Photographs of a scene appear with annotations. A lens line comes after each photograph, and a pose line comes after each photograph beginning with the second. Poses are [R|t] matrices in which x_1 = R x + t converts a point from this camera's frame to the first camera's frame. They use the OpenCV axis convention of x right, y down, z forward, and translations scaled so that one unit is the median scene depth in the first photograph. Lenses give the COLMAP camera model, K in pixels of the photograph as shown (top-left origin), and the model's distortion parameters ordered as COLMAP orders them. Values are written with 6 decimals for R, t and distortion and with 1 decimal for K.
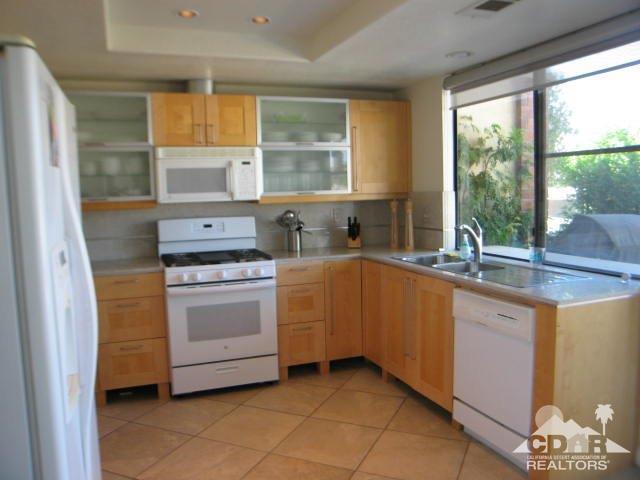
lens RADIAL K [[532.0, 0, 320.0], [0, 532.0, 240.0], [0, 0, 1]] dist [-0.108478, -0.001959]
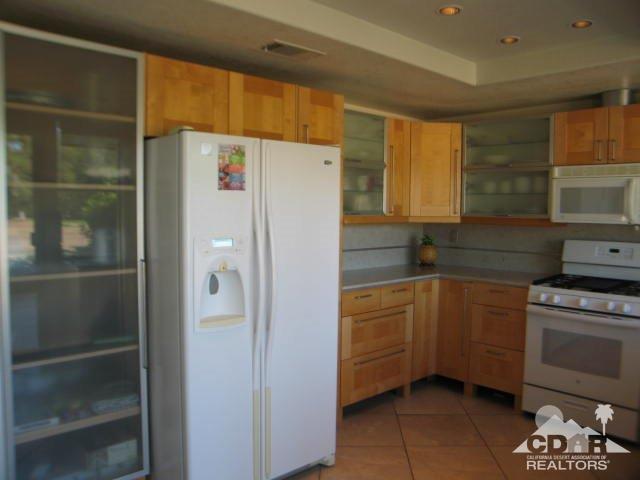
lens RADIAL K [[530.6, 0, 320.0], [0, 530.6, 240.0], [0, 0, 1]] dist [-0.071005, -0.001235]
pose [[0.376979, 0.079420, -0.922811, 0.446916], [-0.109403, 0.993161, 0.040782, -0.028059], [0.919738, 0.085584, 0.383089, 0.209917]]
